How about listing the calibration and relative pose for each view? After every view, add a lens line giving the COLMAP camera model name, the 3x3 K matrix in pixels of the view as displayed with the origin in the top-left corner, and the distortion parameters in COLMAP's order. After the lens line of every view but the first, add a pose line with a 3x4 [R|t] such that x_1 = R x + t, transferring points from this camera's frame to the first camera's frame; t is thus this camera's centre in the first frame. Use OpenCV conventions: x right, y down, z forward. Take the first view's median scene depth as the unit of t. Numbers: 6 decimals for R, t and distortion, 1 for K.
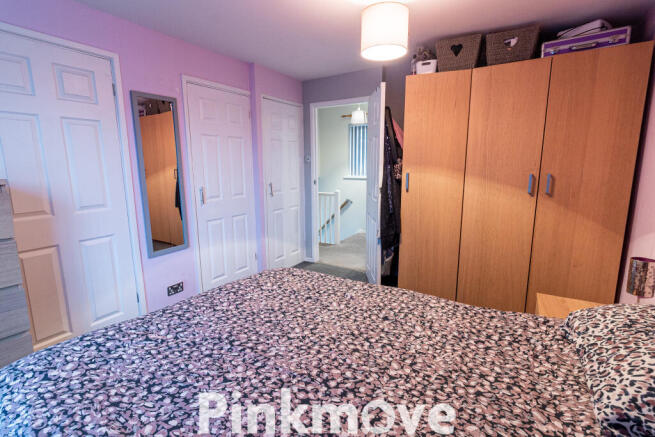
lens RADIAL K [[306.7, 0, 323.0], [0, 306.7, 215.9], [0, 0, 1]] dist [0.000045, 0.000315]
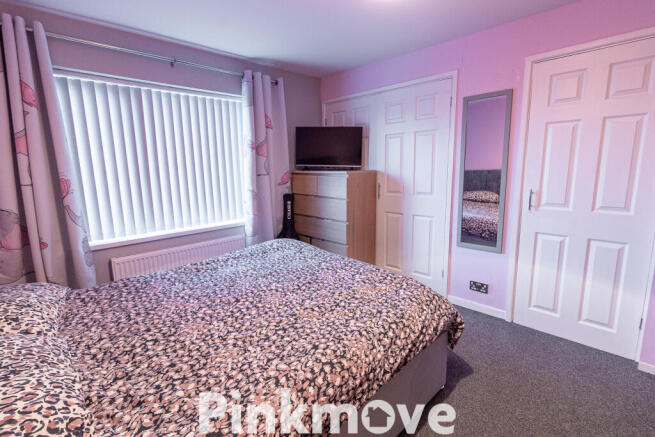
lens RADIAL K [[303.4, 0, 327.2], [0, 303.4, 229.3], [0, 0, 1]] dist [-0.000092, 0.000233]
pose [[-0.243003, 0.190739, -0.951088, 0.701780], [-0.154710, 0.960306, 0.232116, -0.124389], [0.957609, 0.203548, -0.203848, 0.879107]]
